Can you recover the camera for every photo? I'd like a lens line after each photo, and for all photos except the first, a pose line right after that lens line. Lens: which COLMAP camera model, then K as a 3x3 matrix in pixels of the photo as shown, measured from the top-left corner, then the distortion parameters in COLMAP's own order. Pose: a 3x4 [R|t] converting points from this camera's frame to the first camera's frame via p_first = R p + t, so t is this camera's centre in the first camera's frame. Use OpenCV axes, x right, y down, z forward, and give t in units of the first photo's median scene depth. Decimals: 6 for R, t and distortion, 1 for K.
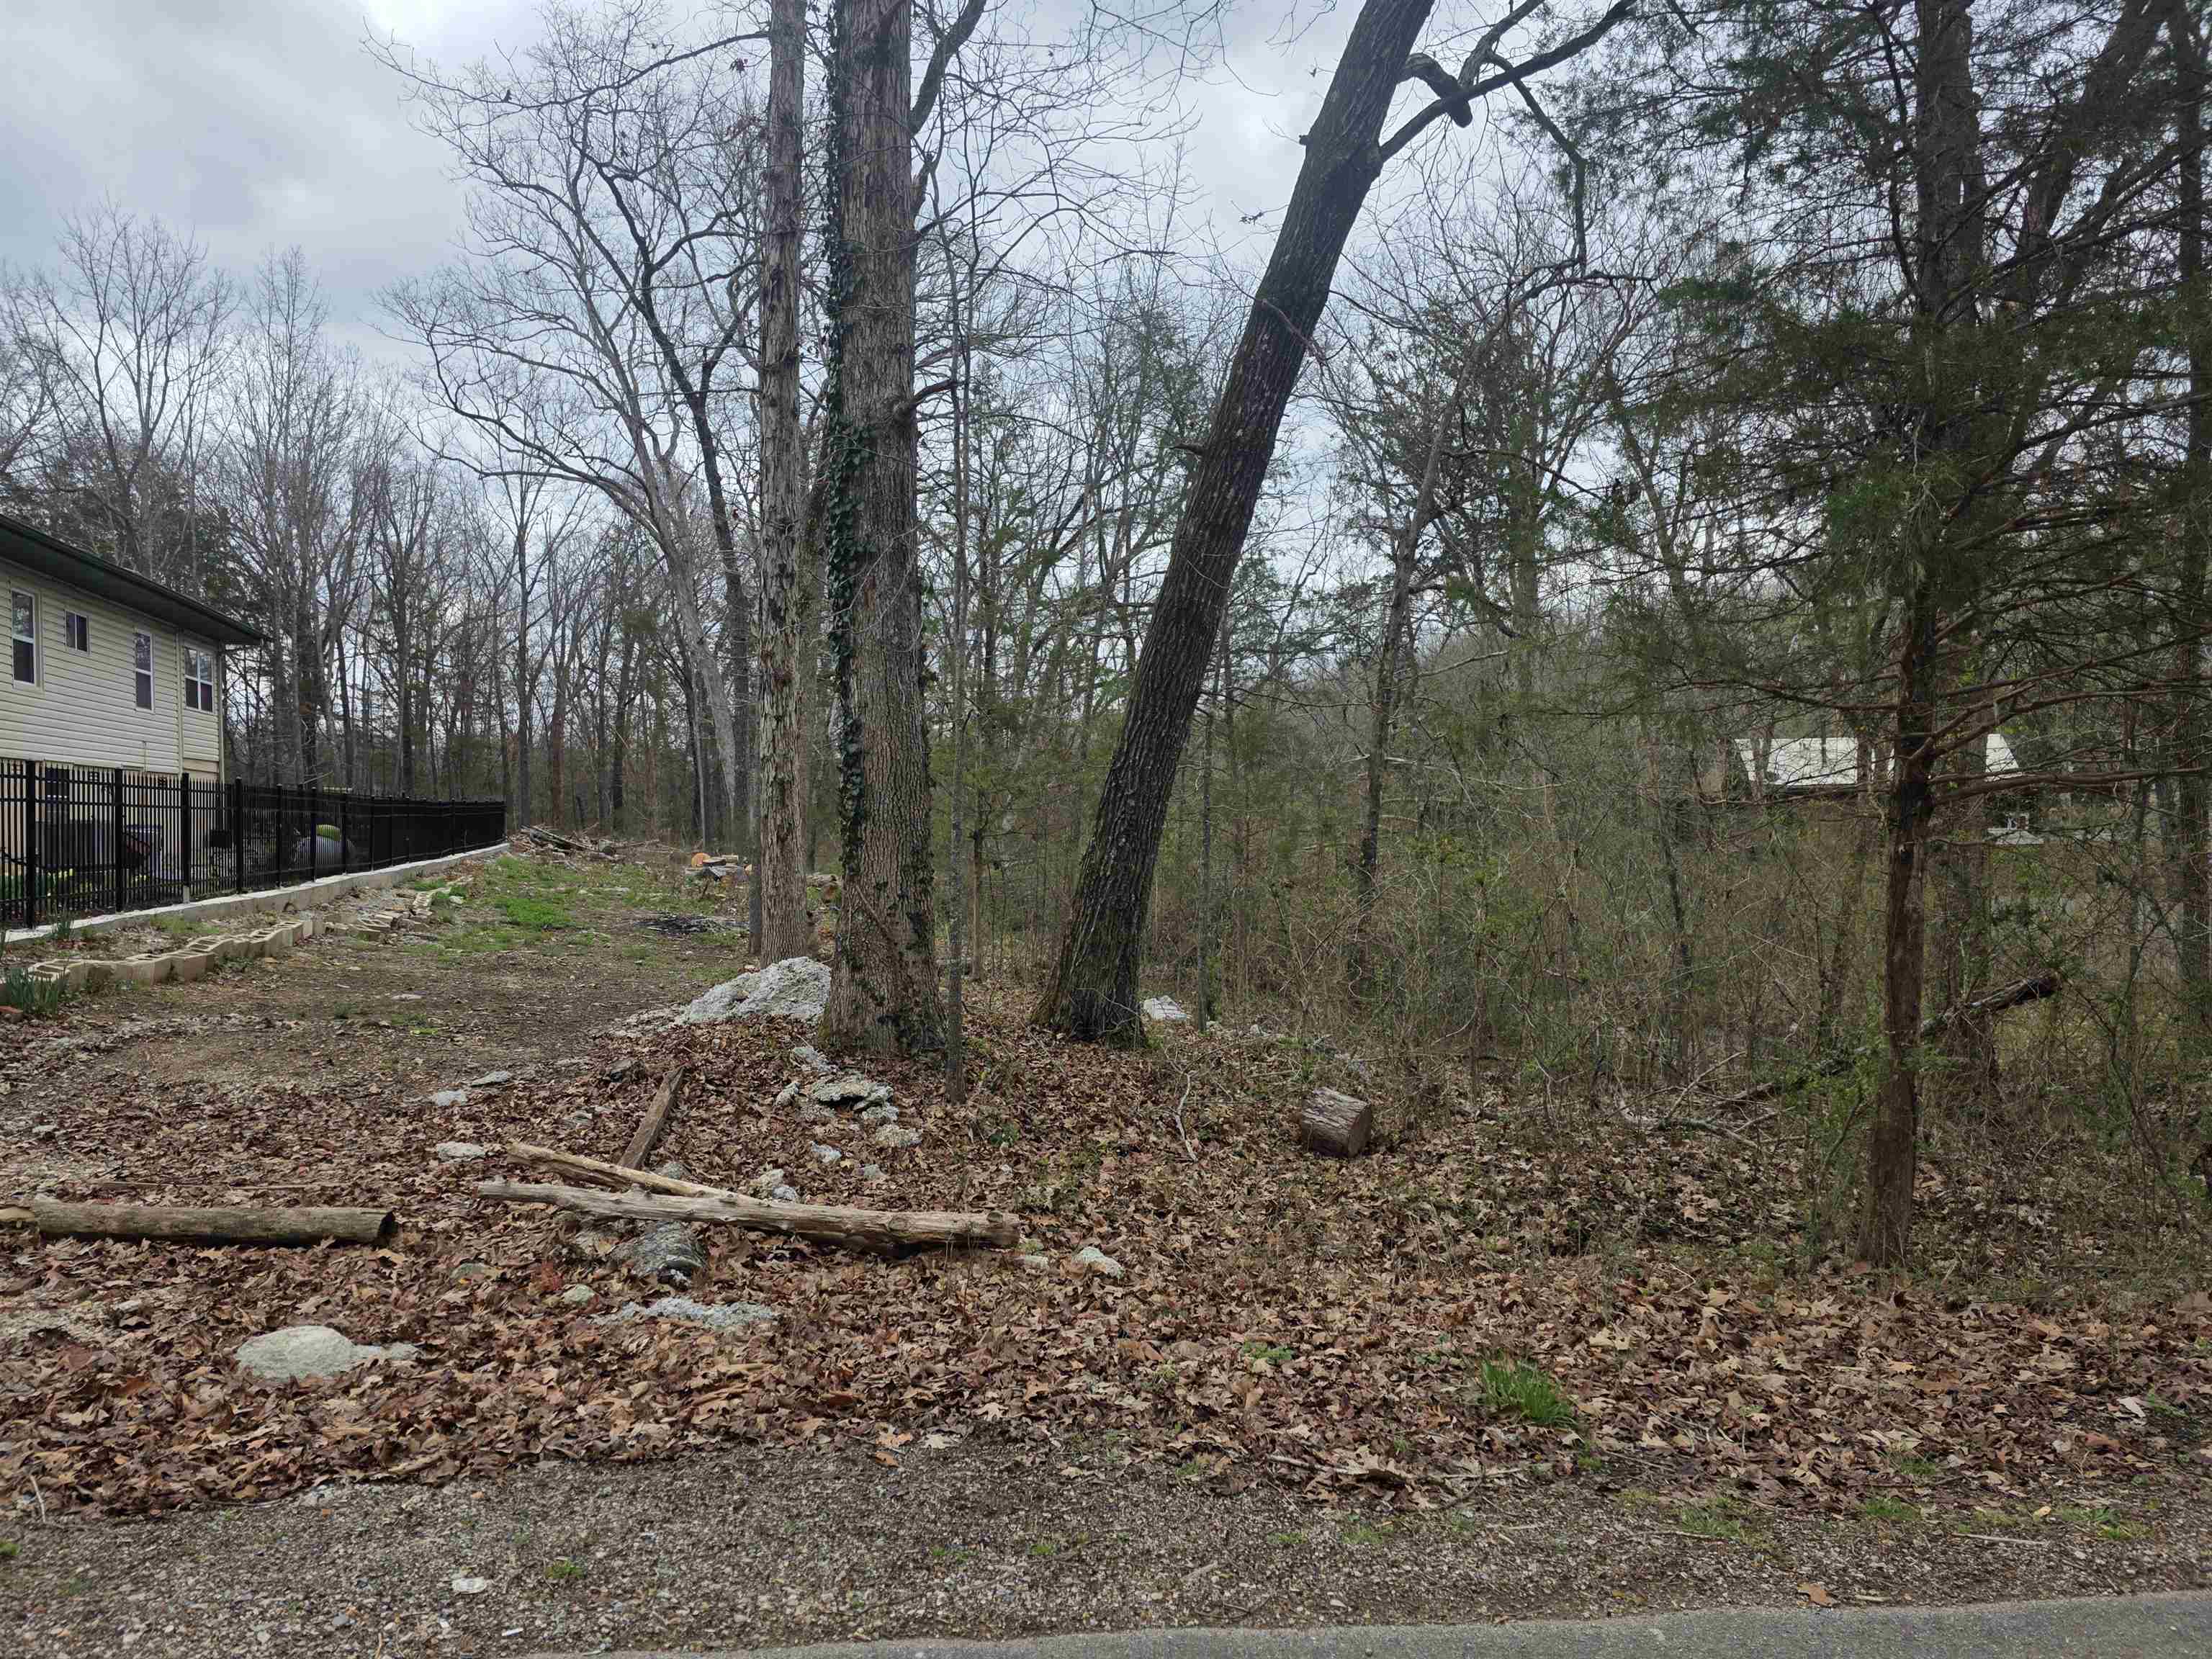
lens RADIAL K [[1462.6, 0, 1117.2], [0, 1462.6, 847.6], [0, 0, 1]] dist [0.056162, -0.048029]
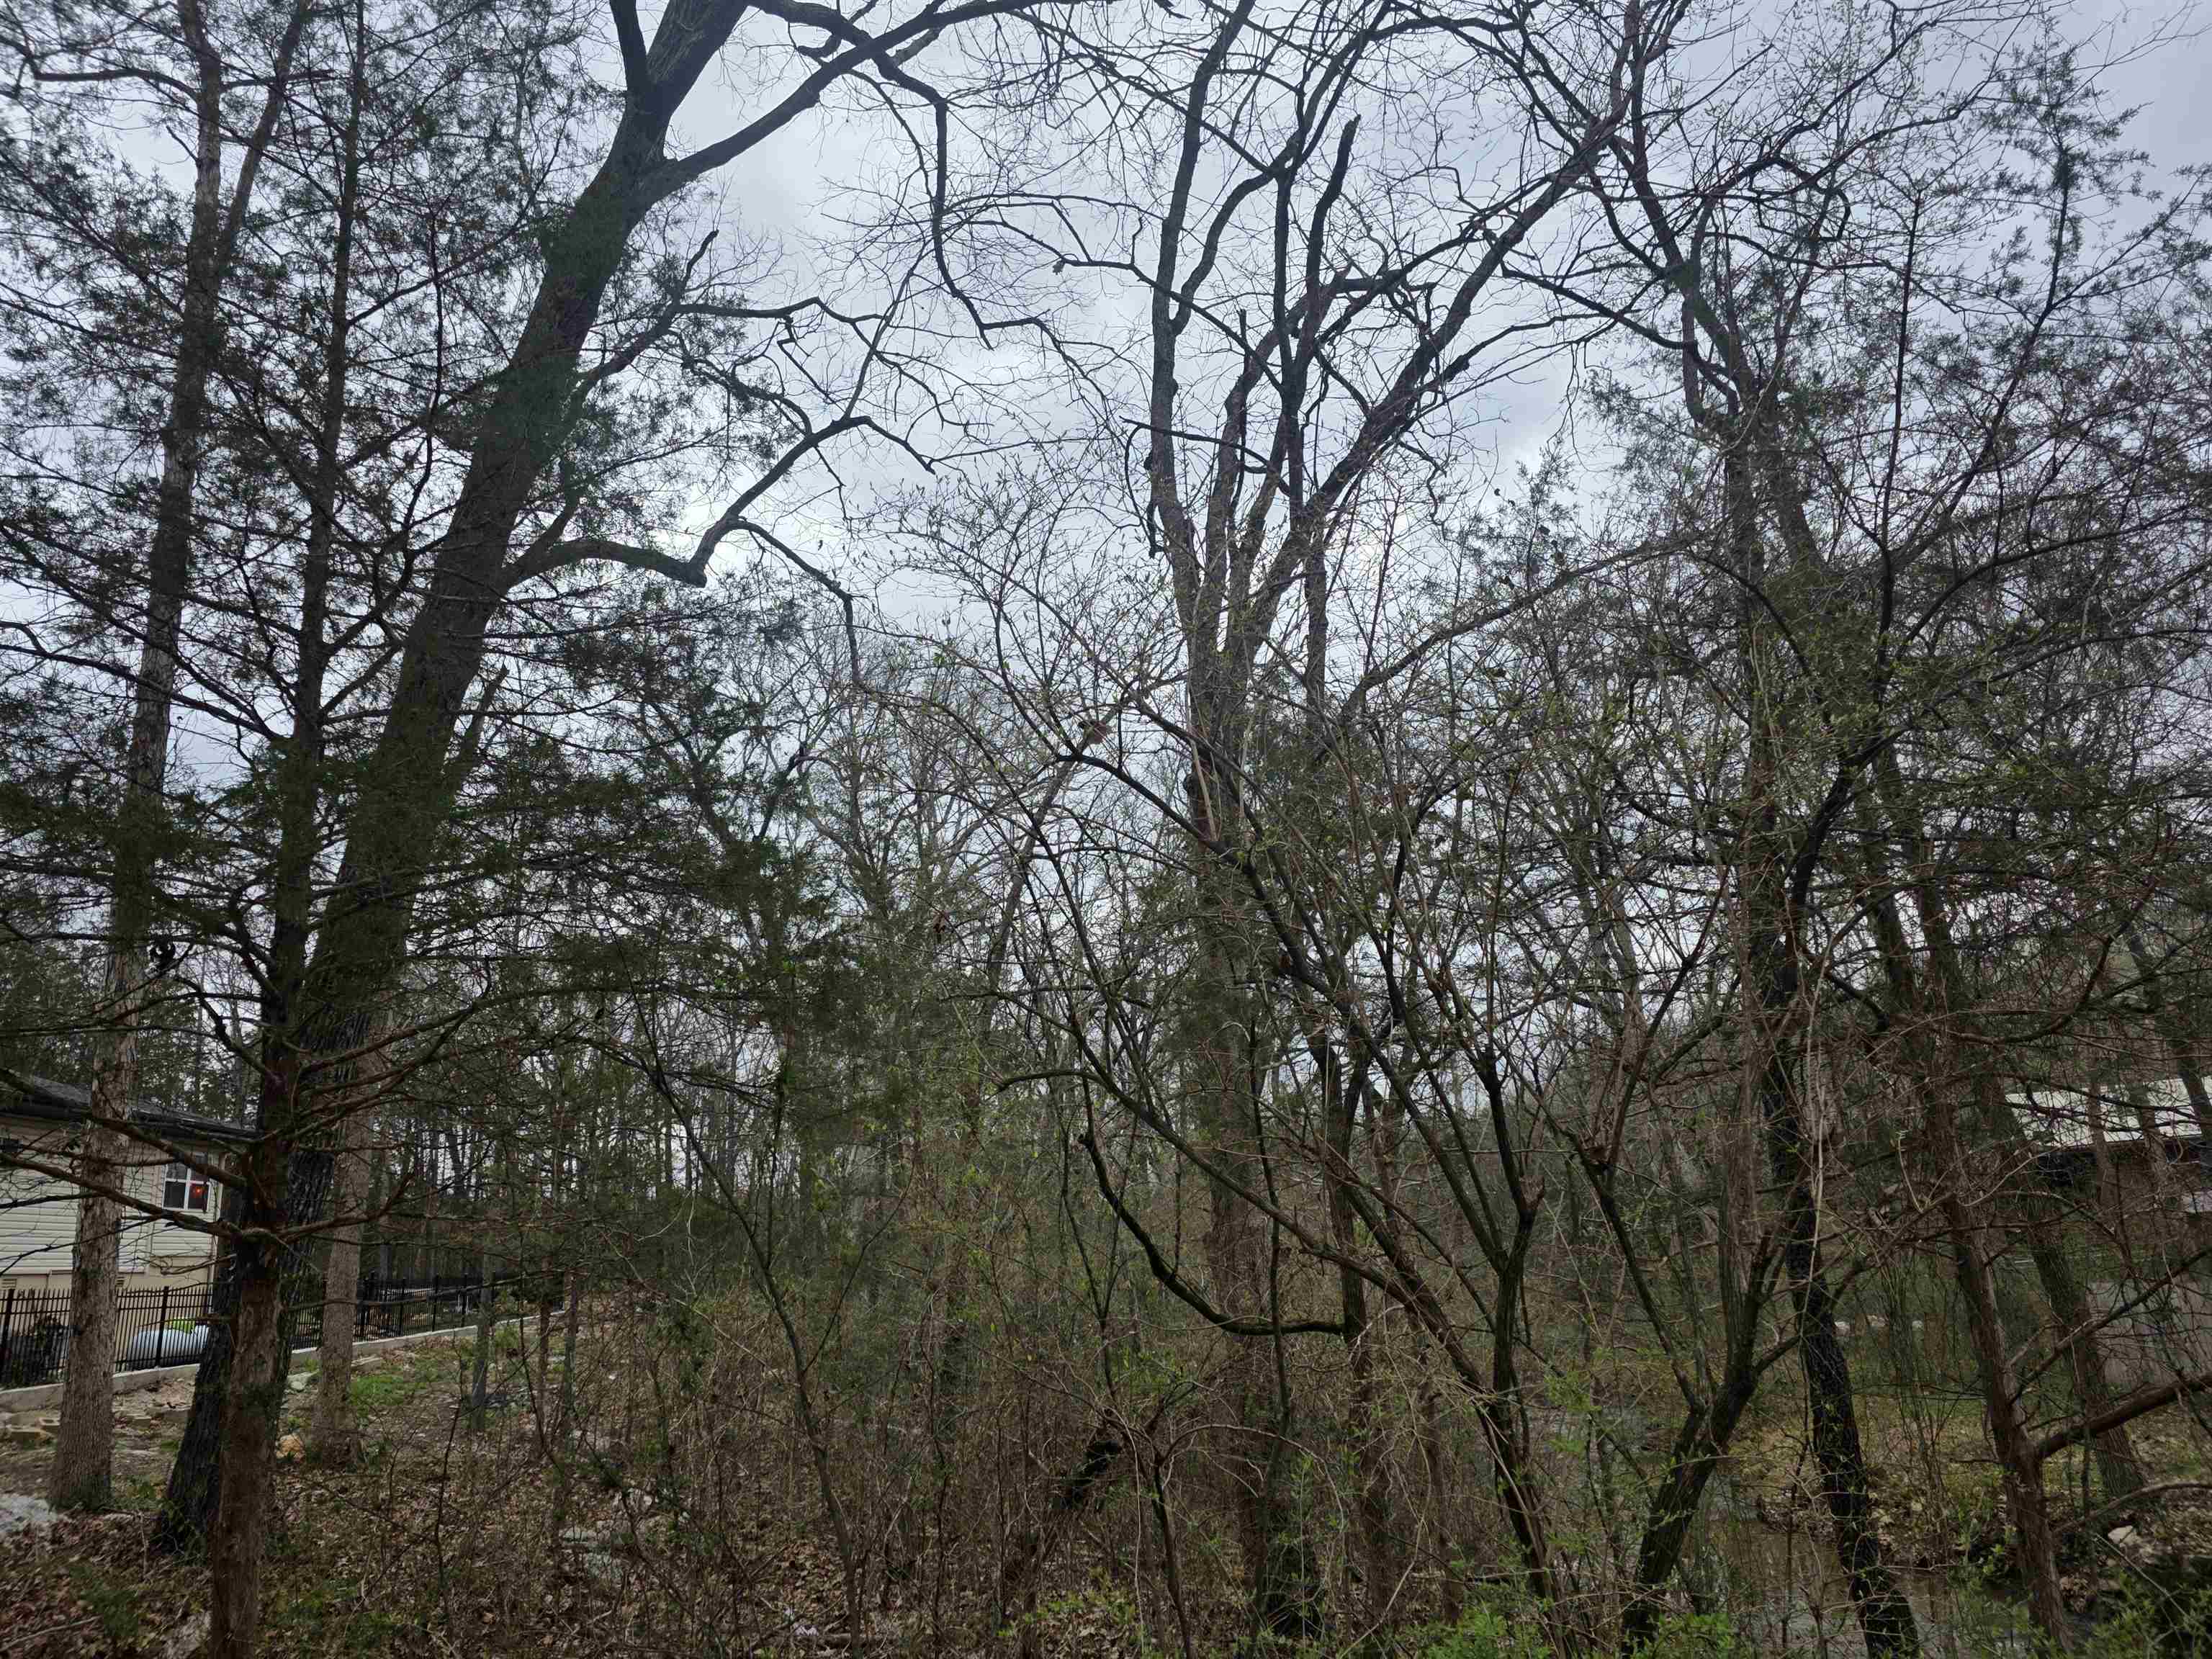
lens RADIAL K [[1462.6, 0, 1088.4], [0, 1462.6, 812.0], [0, 0, 1]] dist [0.056162, -0.048029]
pose [[0.964155, -0.133309, -0.229421, 0.823467], [0.058958, 0.950649, -0.304617, 0.008105], [0.258707, 0.280172, 0.924432, 0.158966]]
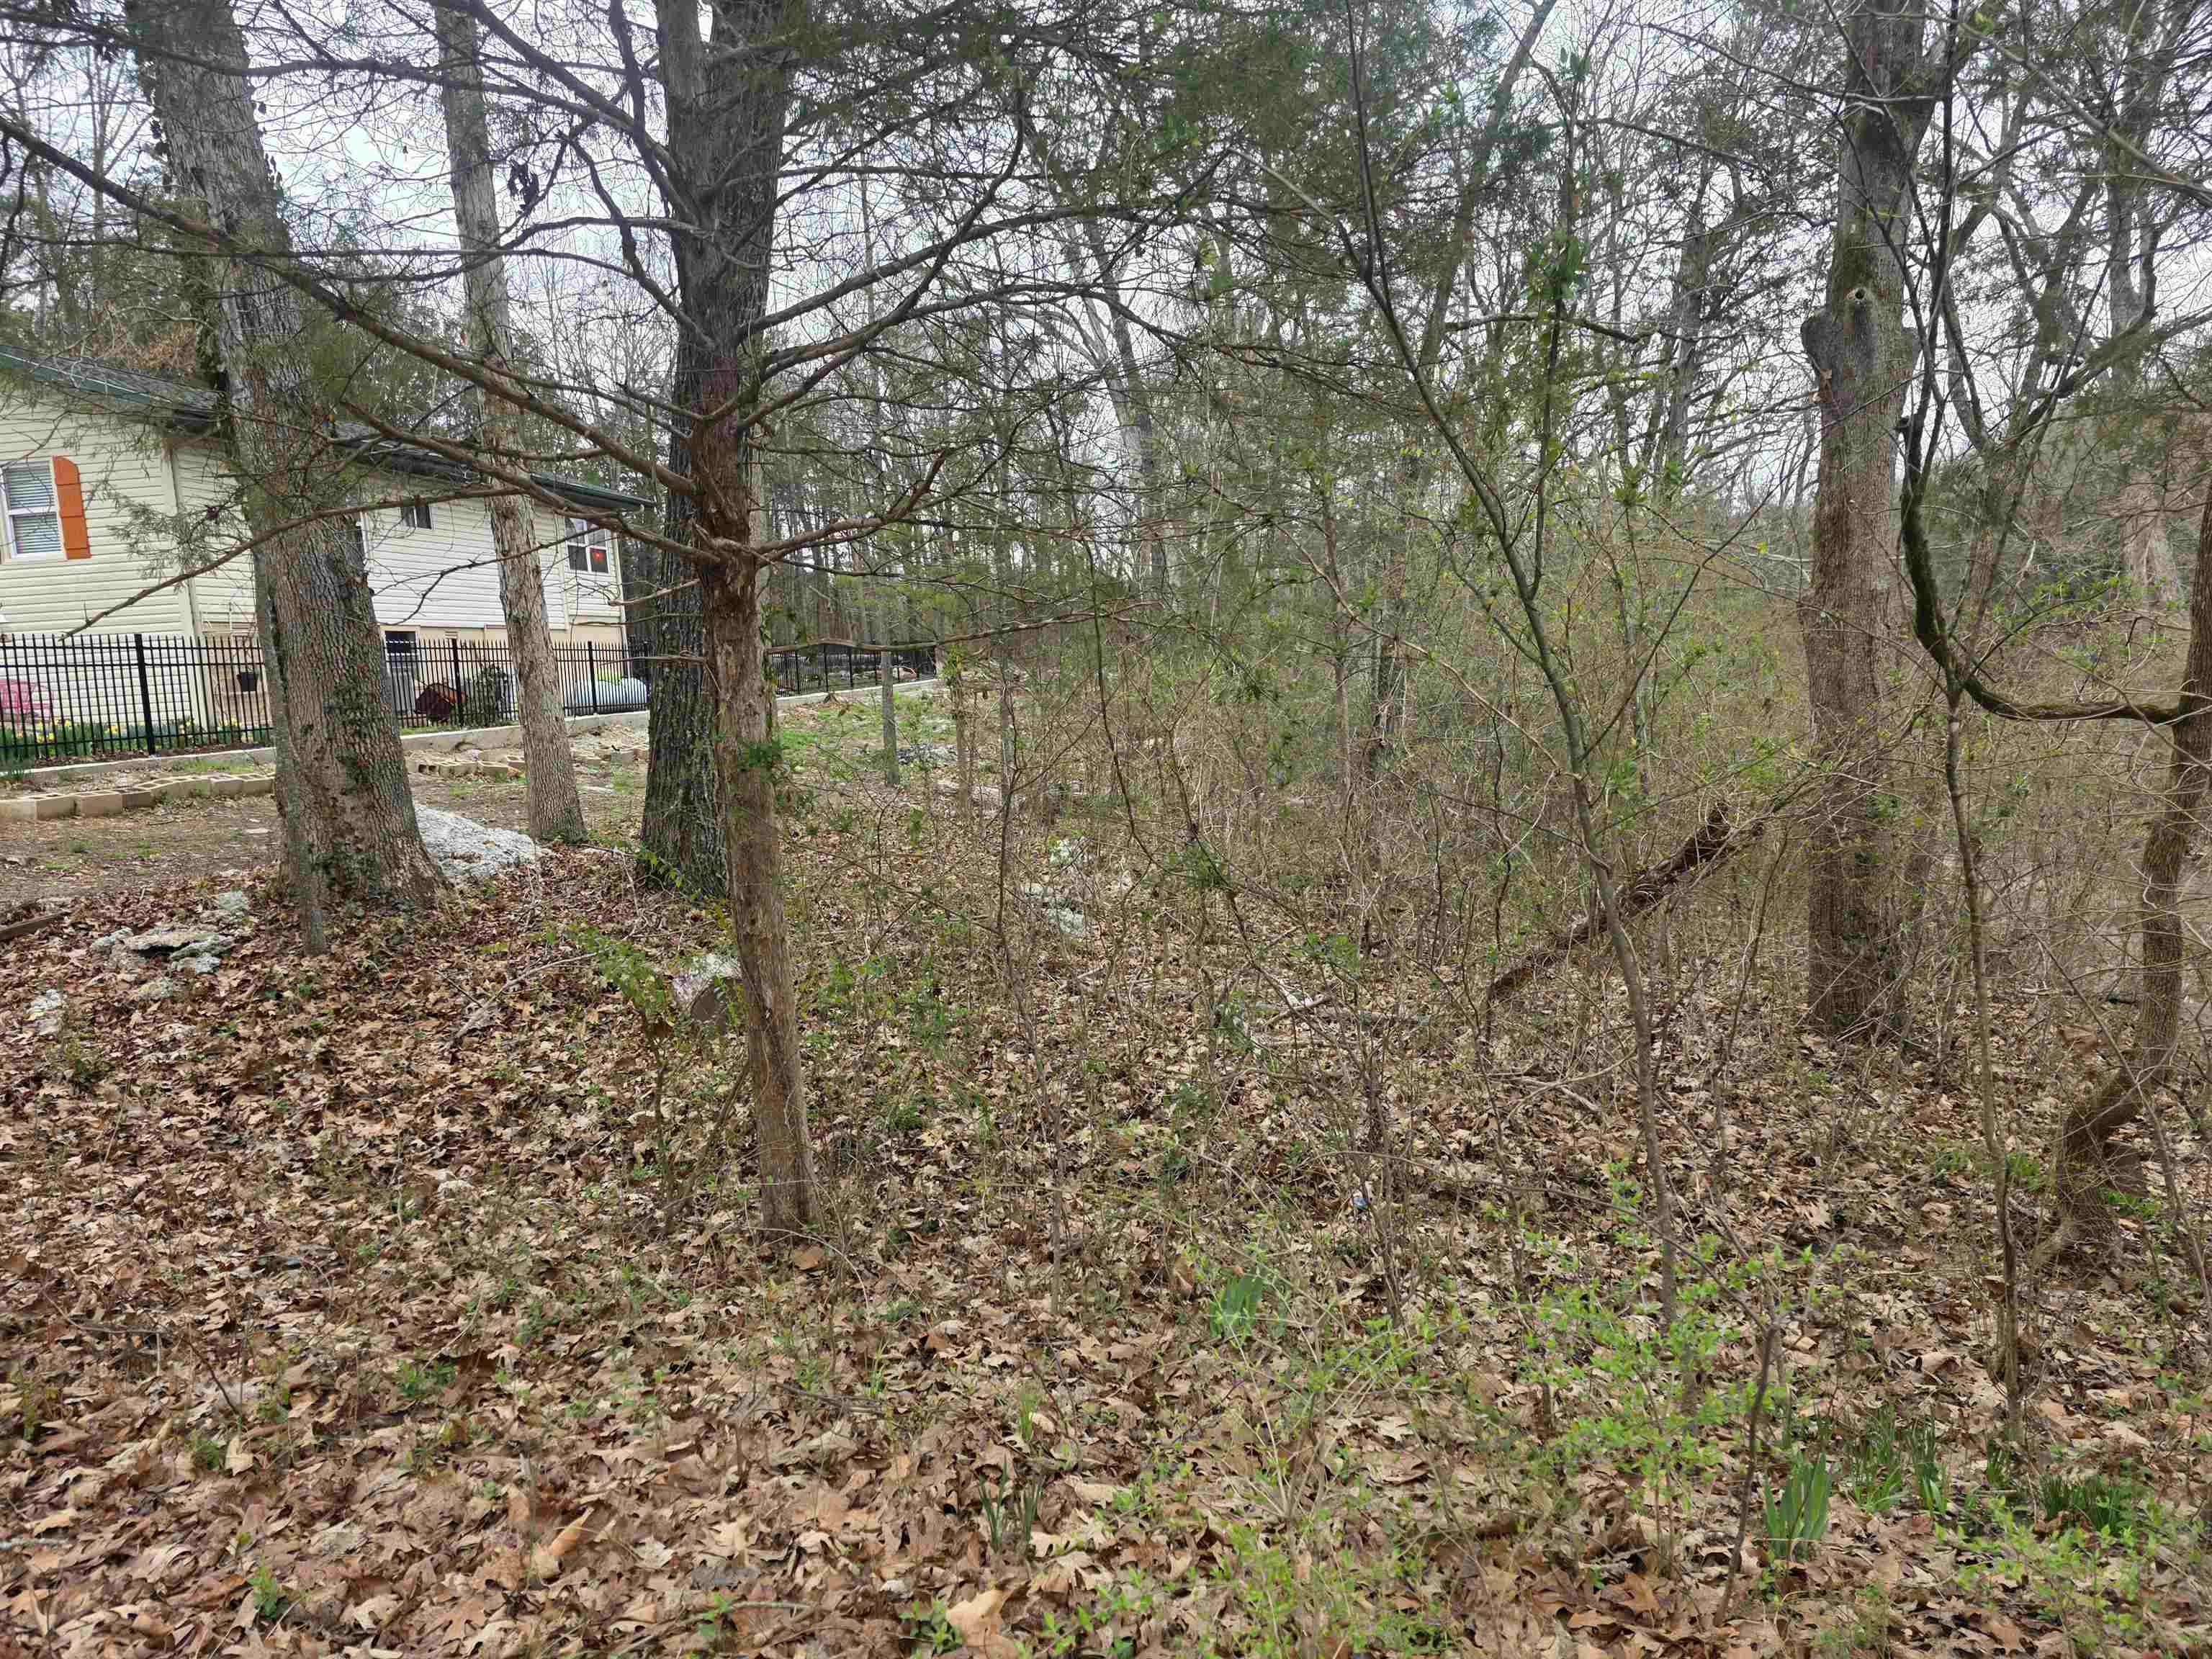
lens RADIAL K [[1462.6, 0, 1140.0], [0, 1462.6, 837.2], [0, 0, 1]] dist [0.056162, -0.048029]
pose [[0.905684, 0.014100, -0.423719, 0.655566], [0.035160, 0.993506, 0.108212, 0.009572], [0.422493, -0.112904, 0.899307, 0.306924]]
